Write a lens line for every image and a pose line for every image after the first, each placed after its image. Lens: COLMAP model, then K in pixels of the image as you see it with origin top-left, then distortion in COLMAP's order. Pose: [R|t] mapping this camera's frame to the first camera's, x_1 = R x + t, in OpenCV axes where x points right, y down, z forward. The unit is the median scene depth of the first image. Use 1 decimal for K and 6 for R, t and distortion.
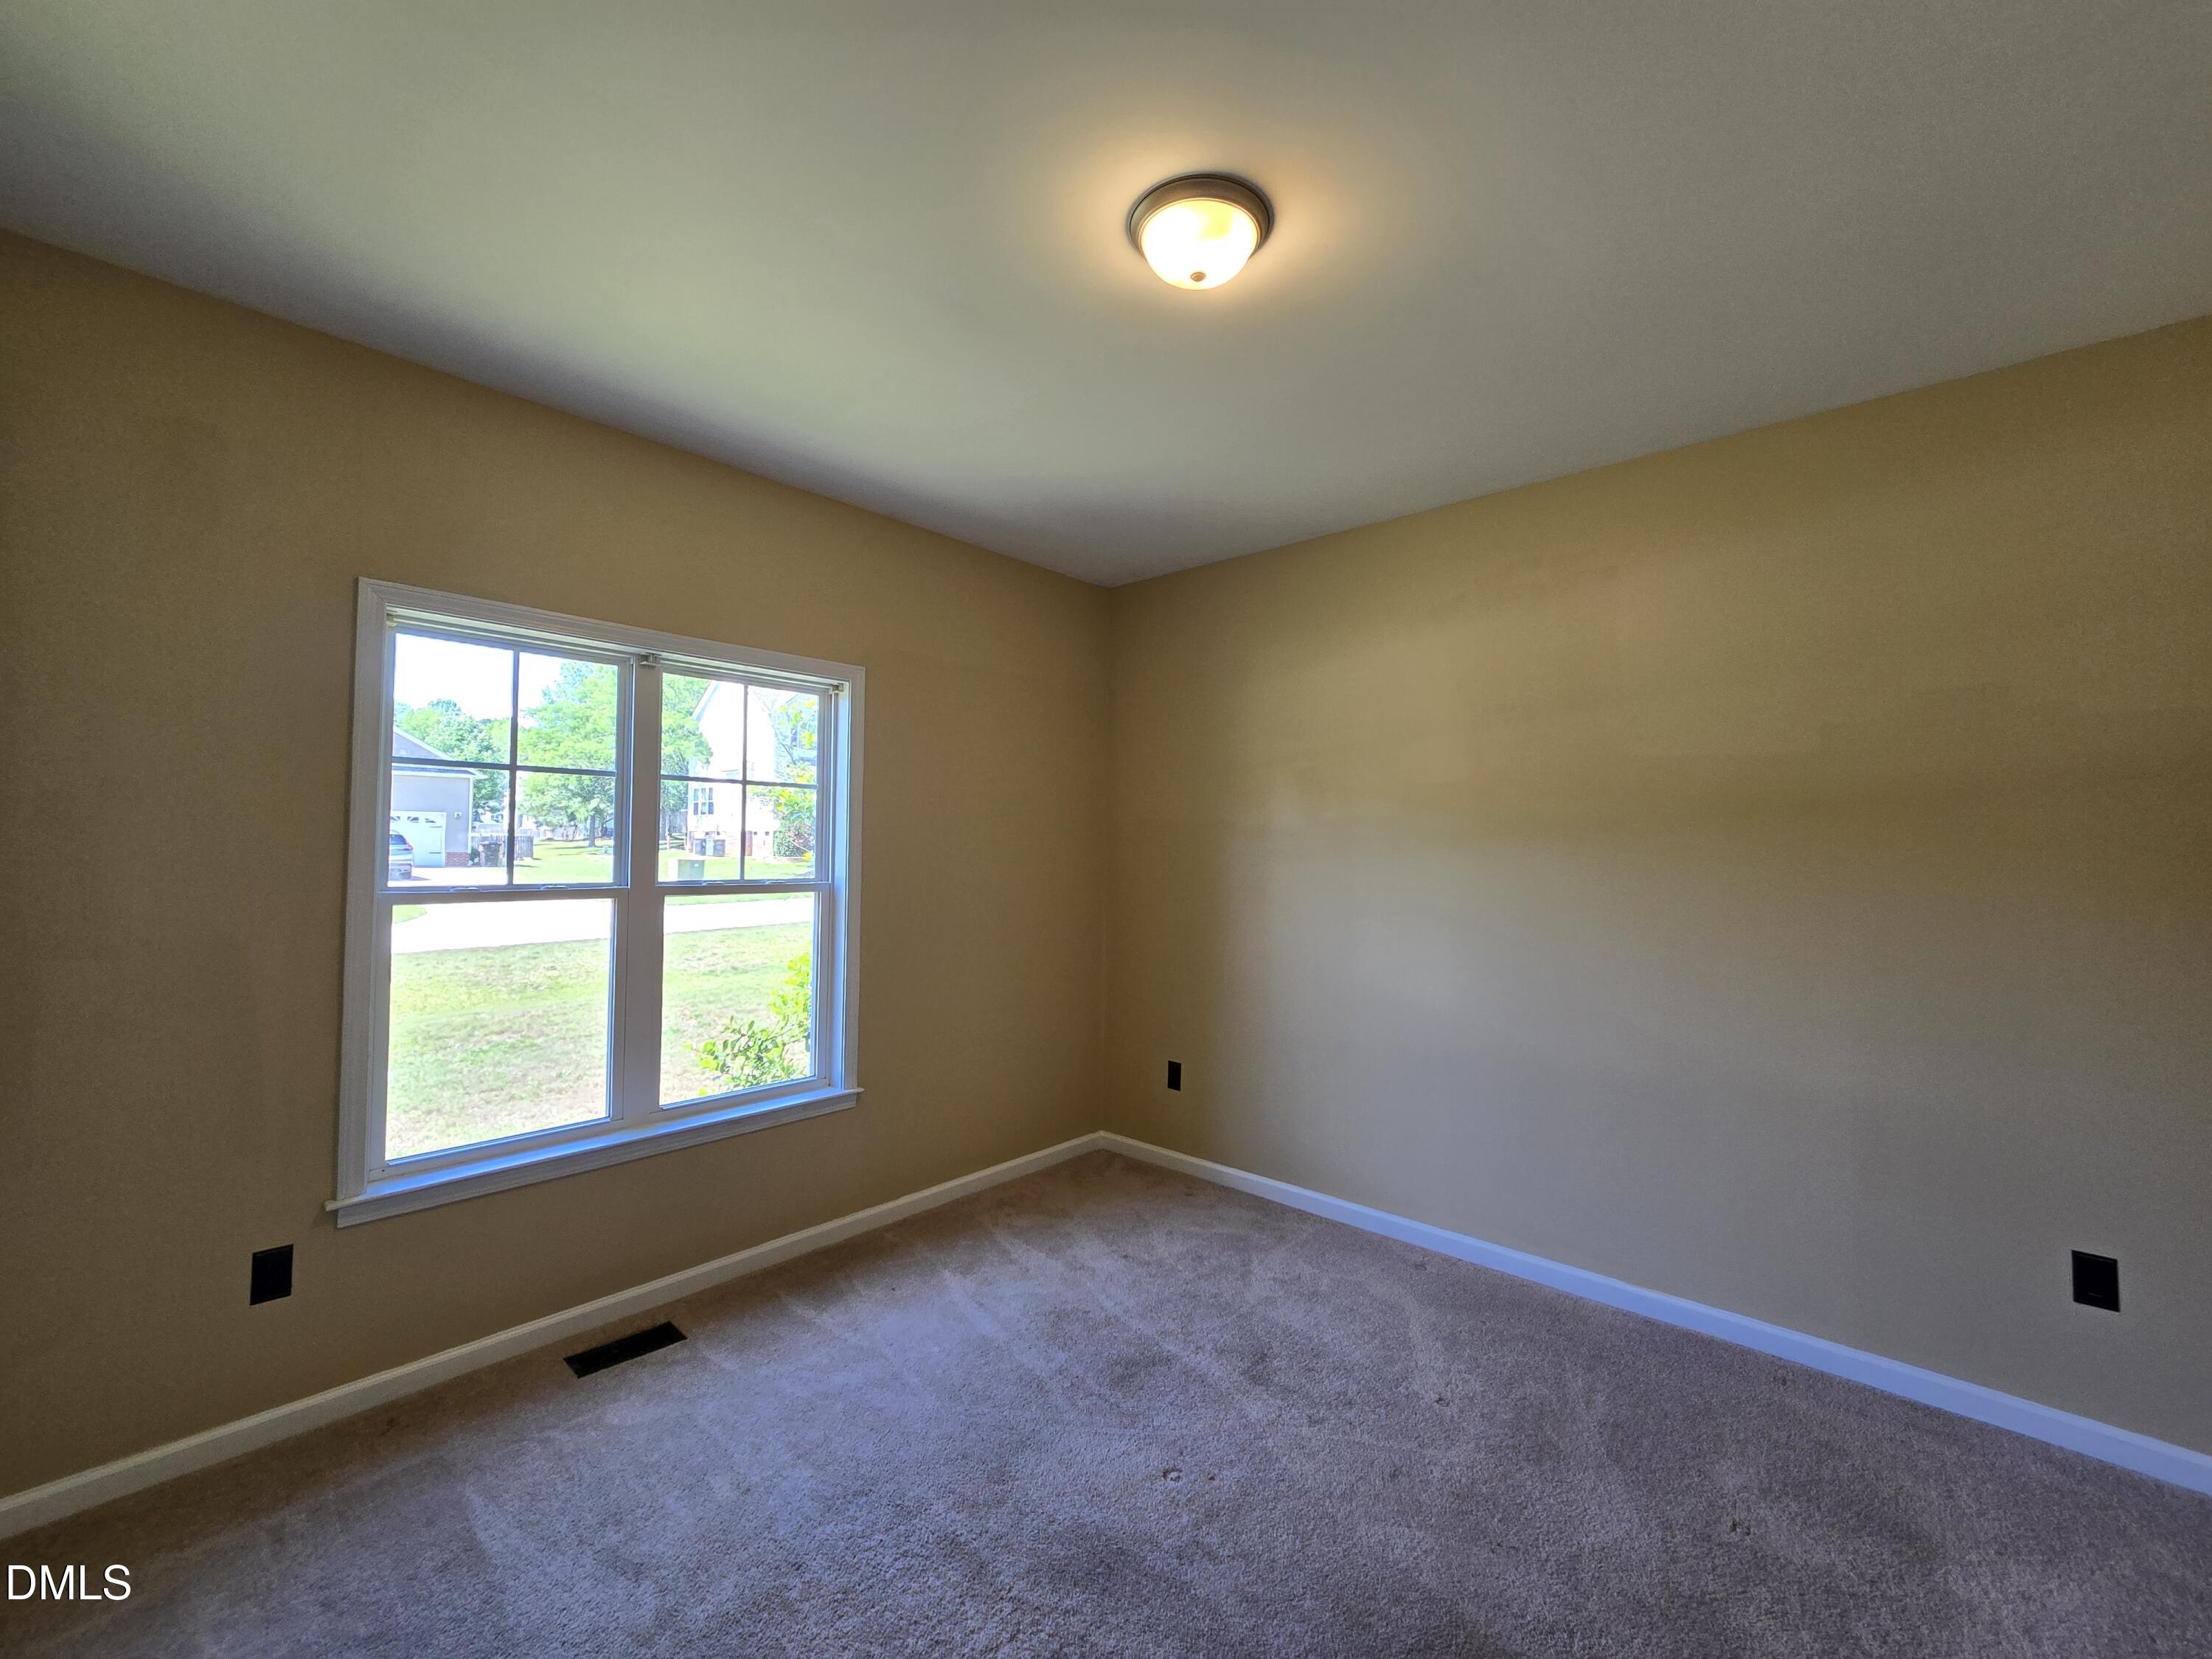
lens RADIAL K [[919.7, 0, 1117.6], [0, 919.7, 837.4], [0, 0, 1]] dist [-0.001147, -0.000046]
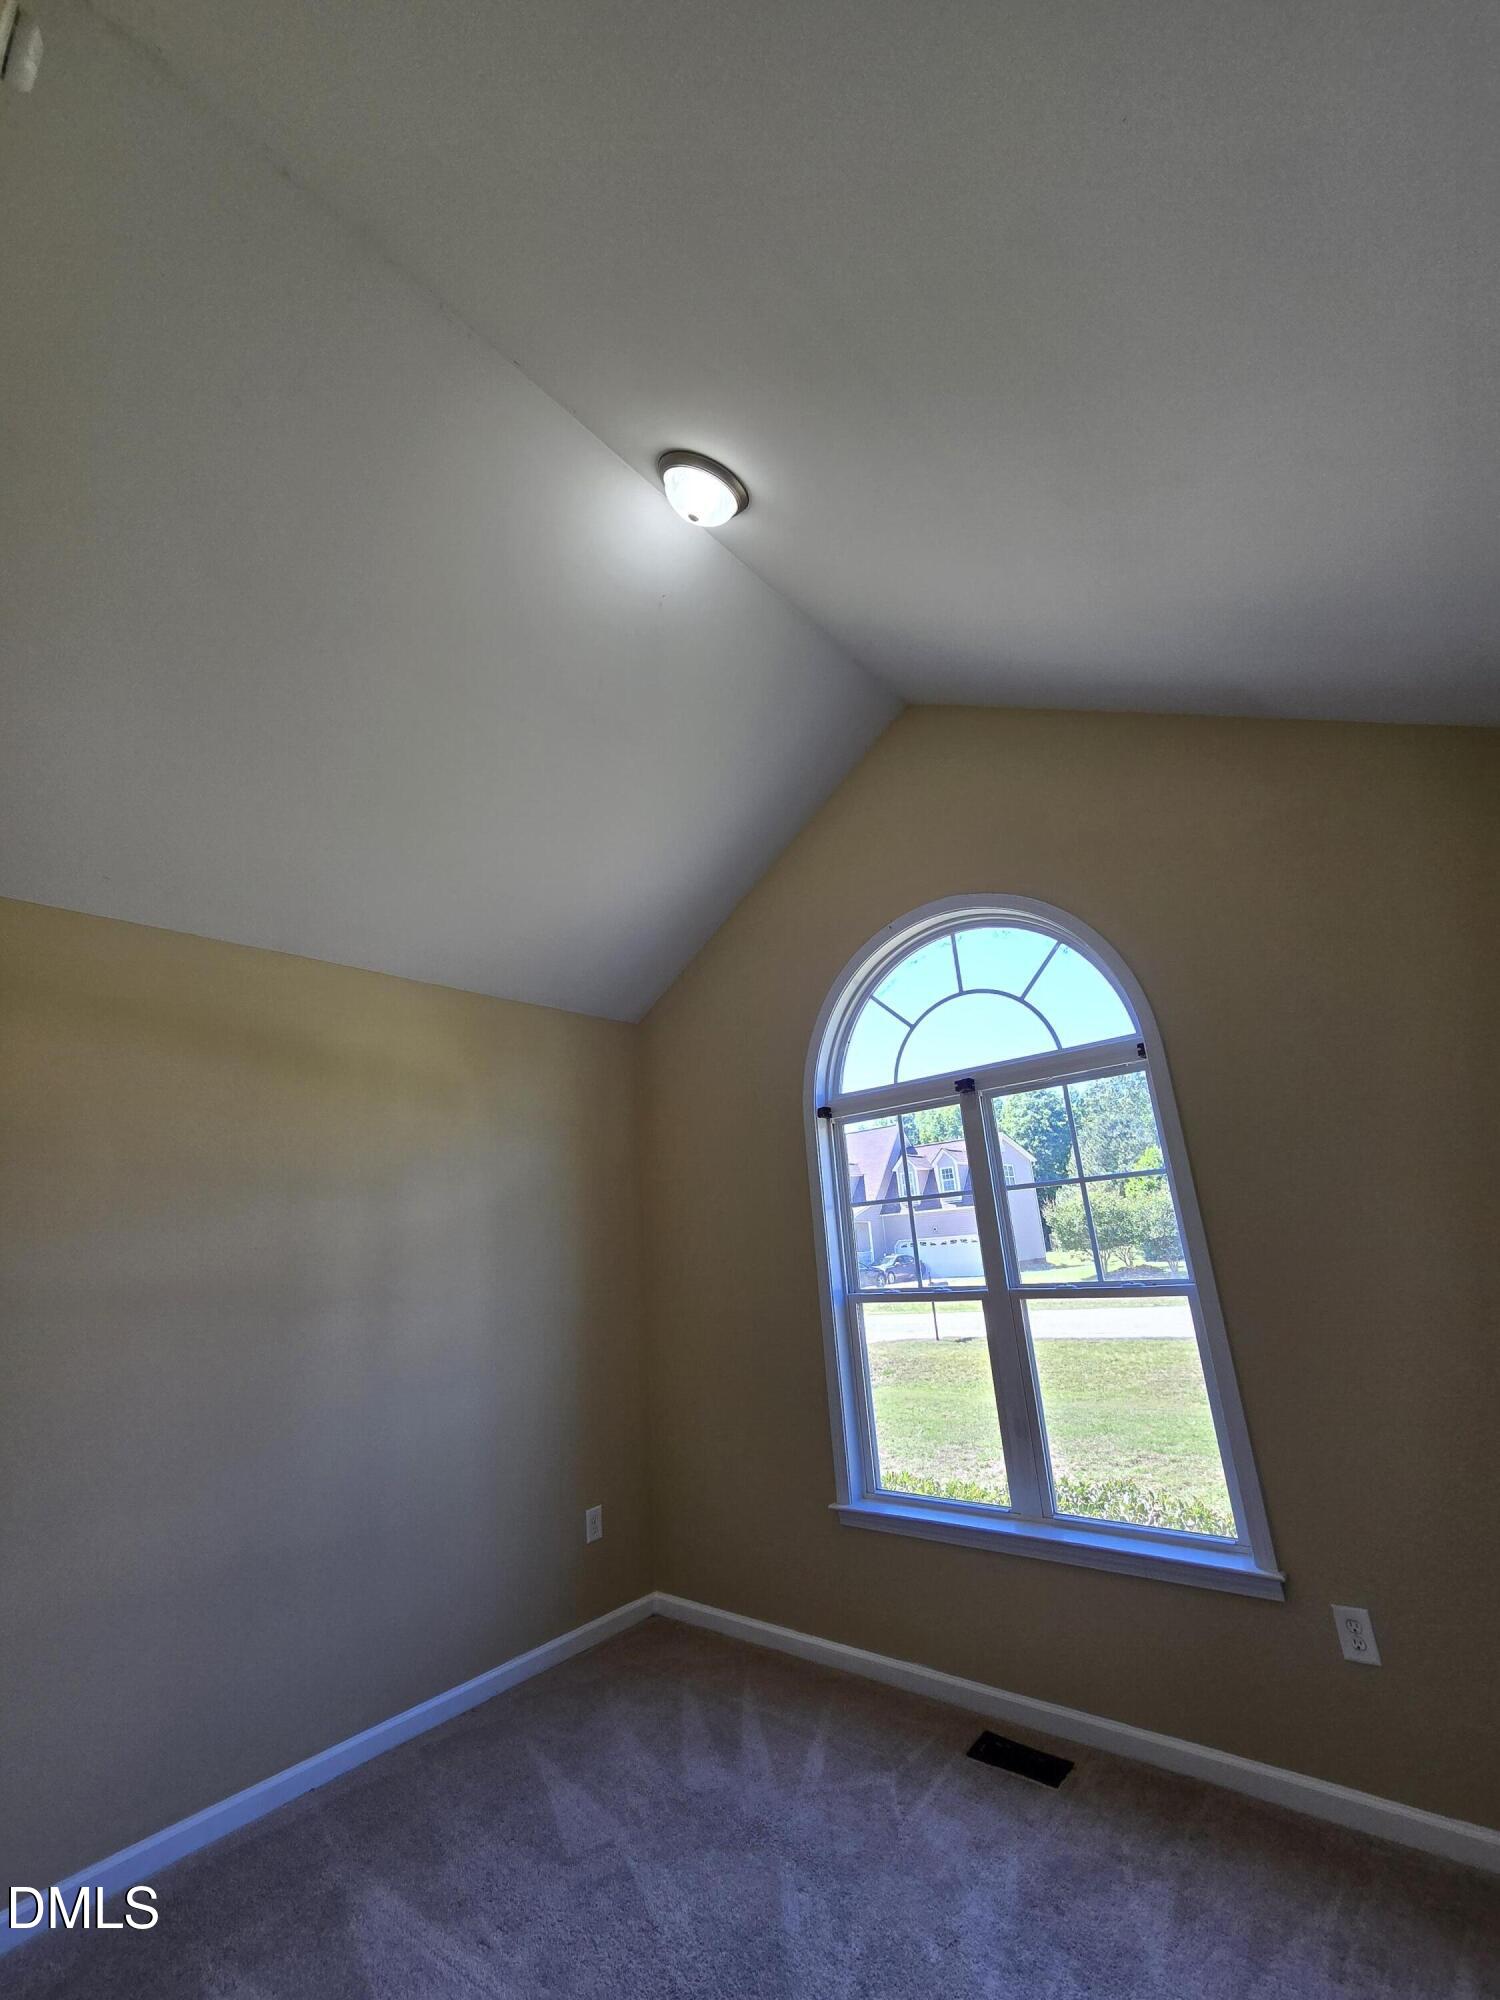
lens RADIAL K [[821.6, 0, 727.9], [0, 821.6, 998.0], [0, 0, 1]] dist [-0.001604, 0.000169]
pose [[-0.008144, -0.318515, -0.947883, 0.595527], [0.067320, 0.945589, -0.318323, 0.012774], [0.997698, -0.066404, 0.013742, 0.684081]]
